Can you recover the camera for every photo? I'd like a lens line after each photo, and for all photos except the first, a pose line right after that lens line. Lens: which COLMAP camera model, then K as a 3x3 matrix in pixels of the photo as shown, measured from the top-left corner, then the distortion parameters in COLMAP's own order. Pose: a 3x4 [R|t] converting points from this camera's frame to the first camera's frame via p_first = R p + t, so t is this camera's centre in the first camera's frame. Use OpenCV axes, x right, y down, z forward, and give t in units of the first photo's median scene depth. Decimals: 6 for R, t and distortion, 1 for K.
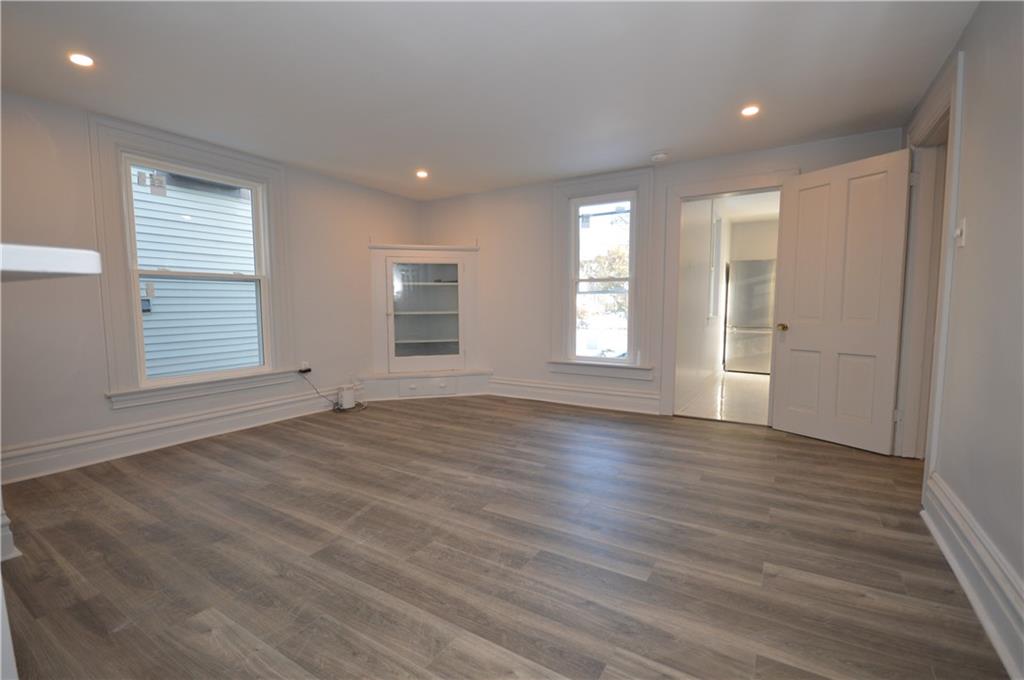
lens RADIAL K [[453.3, 0, 507.8], [0, 453.3, 342.9], [0, 0, 1]] dist [0.003086, -0.008537]
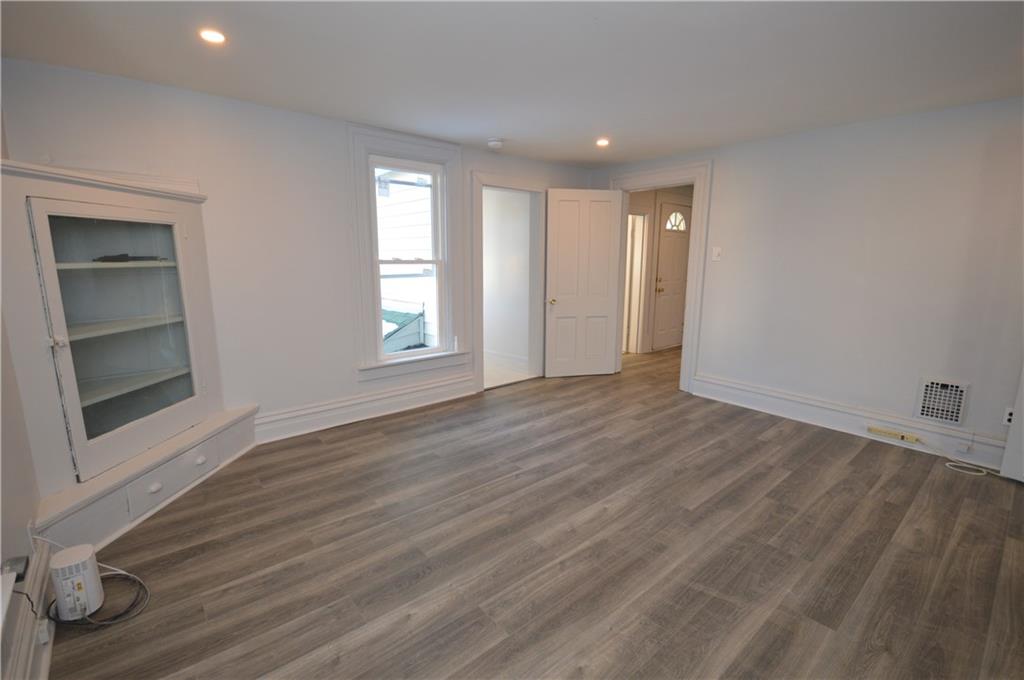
lens RADIAL K [[453.3, 0, 507.8], [0, 453.3, 342.9], [0, 0, 1]] dist [0.003086, -0.008537]
pose [[0.310540, -0.169554, 0.935316, -0.831004], [0.079969, 0.985135, 0.152034, -0.151469], [-0.947190, 0.027584, 0.319483, 0.809385]]
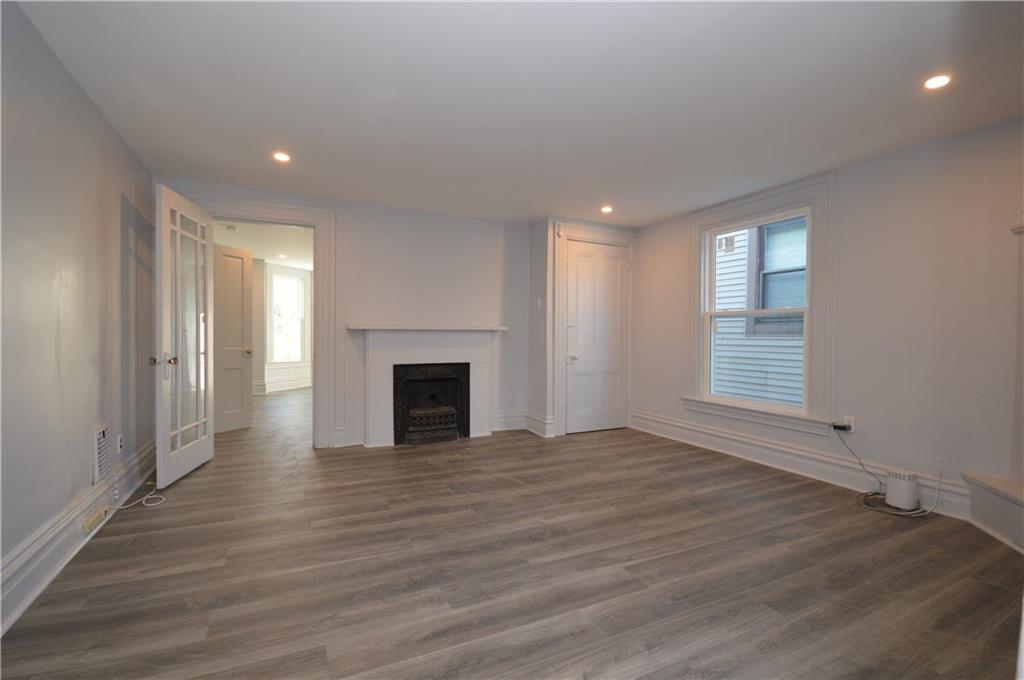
lens RADIAL K [[453.3, 0, 507.8], [0, 453.3, 342.9], [0, 0, 1]] dist [0.003086, -0.008537]
pose [[-0.527670, 0.011350, -0.849374, 0.680343], [-0.083684, 0.994352, 0.065275, -0.113179], [0.845317, 0.105523, -0.523740, 1.263843]]
